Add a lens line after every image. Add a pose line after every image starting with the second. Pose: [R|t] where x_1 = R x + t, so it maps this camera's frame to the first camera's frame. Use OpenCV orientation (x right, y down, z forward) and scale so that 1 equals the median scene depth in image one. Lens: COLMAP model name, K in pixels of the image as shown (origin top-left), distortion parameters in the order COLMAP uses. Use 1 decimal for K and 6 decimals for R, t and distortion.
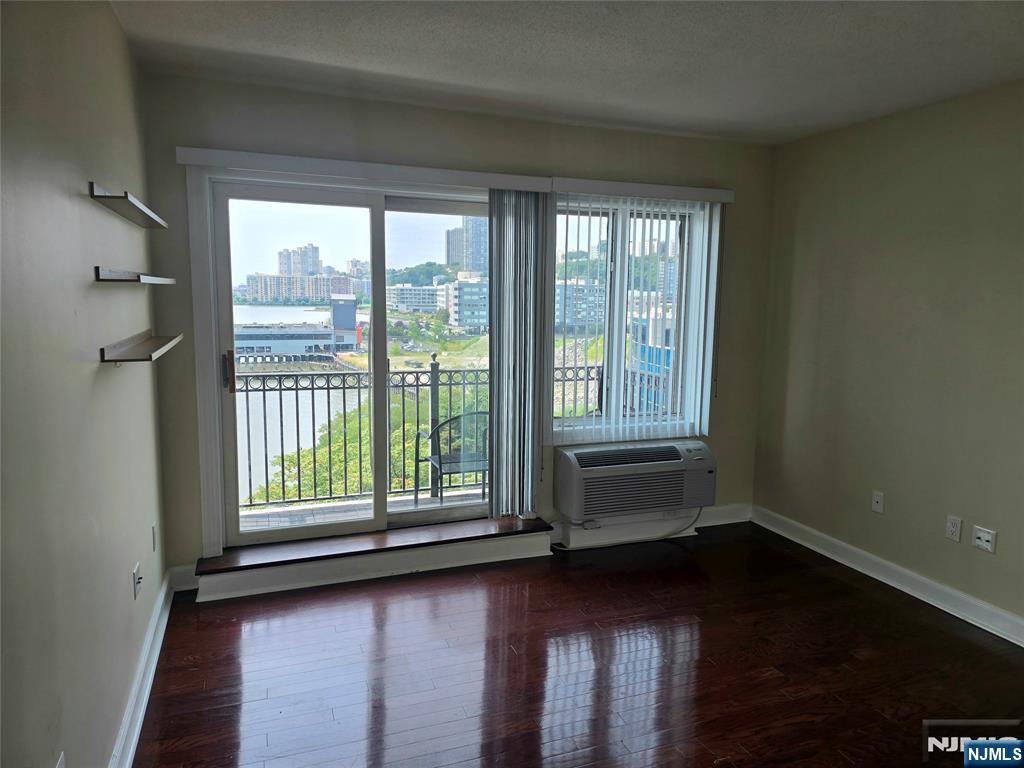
lens RADIAL K [[687.8, 0, 509.8], [0, 687.8, 382.5], [0, 0, 1]] dist [0.013772, -0.004718]
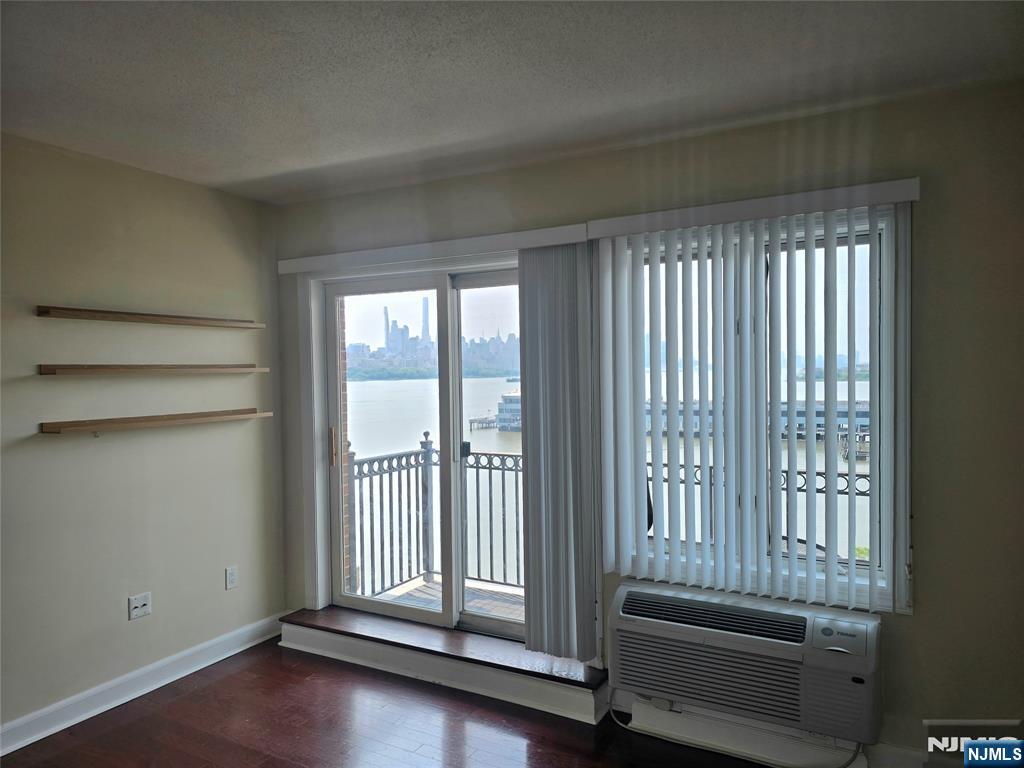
lens RADIAL K [[687.8, 0, 509.6], [0, 687.8, 385.4], [0, 0, 1]] dist [0.013772, -0.004718]
pose [[0.643589, -0.009982, -0.765306, 0.595680], [-0.079215, 0.993676, -0.079577, -0.043516], [0.761261, 0.111839, 0.638729, 0.449408]]
